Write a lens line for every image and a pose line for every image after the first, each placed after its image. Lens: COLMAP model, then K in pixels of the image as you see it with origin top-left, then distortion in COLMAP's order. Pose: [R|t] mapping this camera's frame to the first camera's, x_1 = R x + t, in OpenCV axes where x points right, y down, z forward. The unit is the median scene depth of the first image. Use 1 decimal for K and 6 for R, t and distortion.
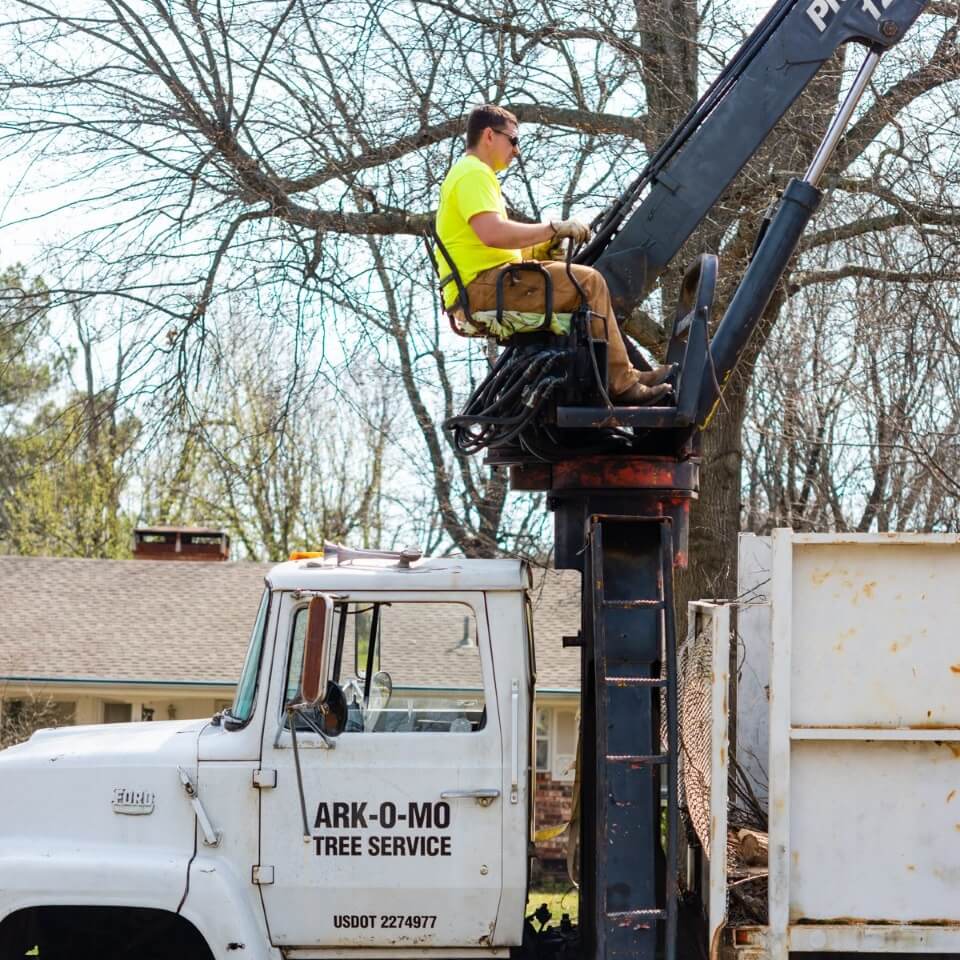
lens RADIAL K [[3339.0, 0, 478.5], [0, 3339.0, 625.7], [0, 0, 1]] dist [0.225067, -2.373742]
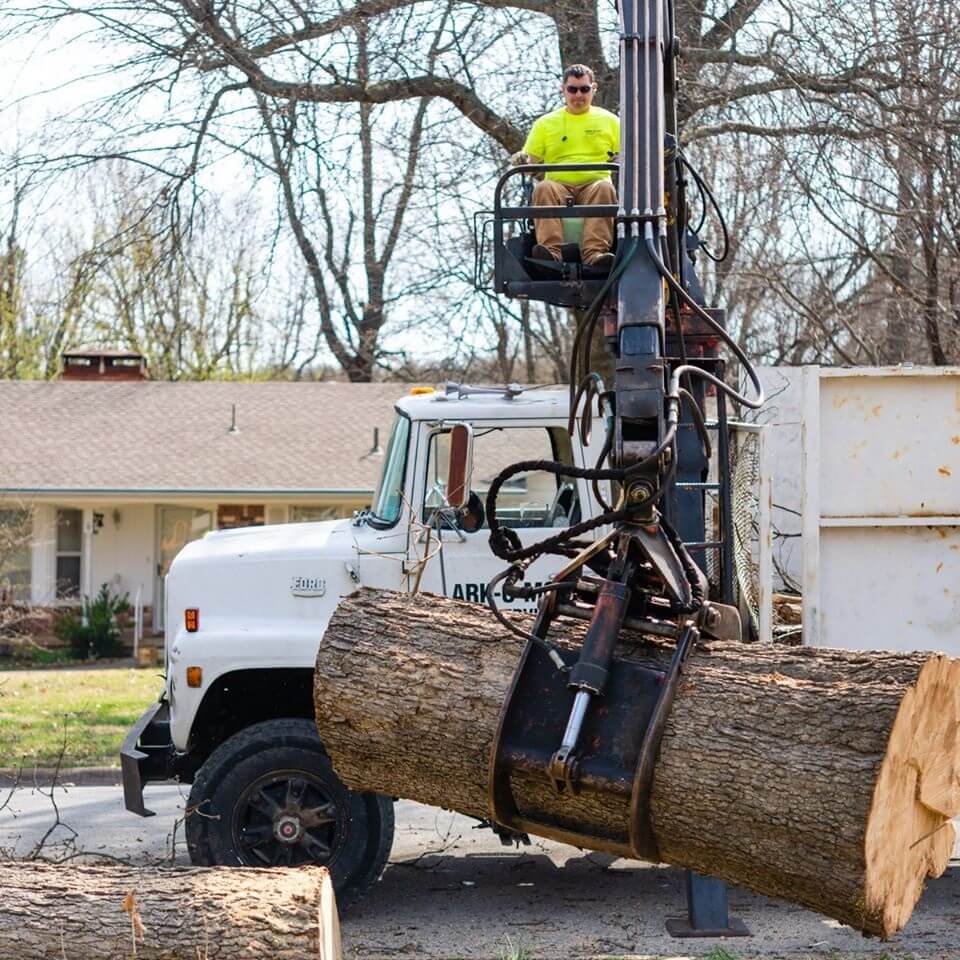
lens RADIAL K [[3339.0, 0, 478.5], [0, 3339.0, 625.7], [0, 0, 1]] dist [0.225067, -2.373742]
pose [[0.994645, -0.024660, 0.100366, -0.164786], [0.018431, 0.997873, 0.062527, -0.011381], [-0.101694, -0.060342, 0.992984, -0.278403]]
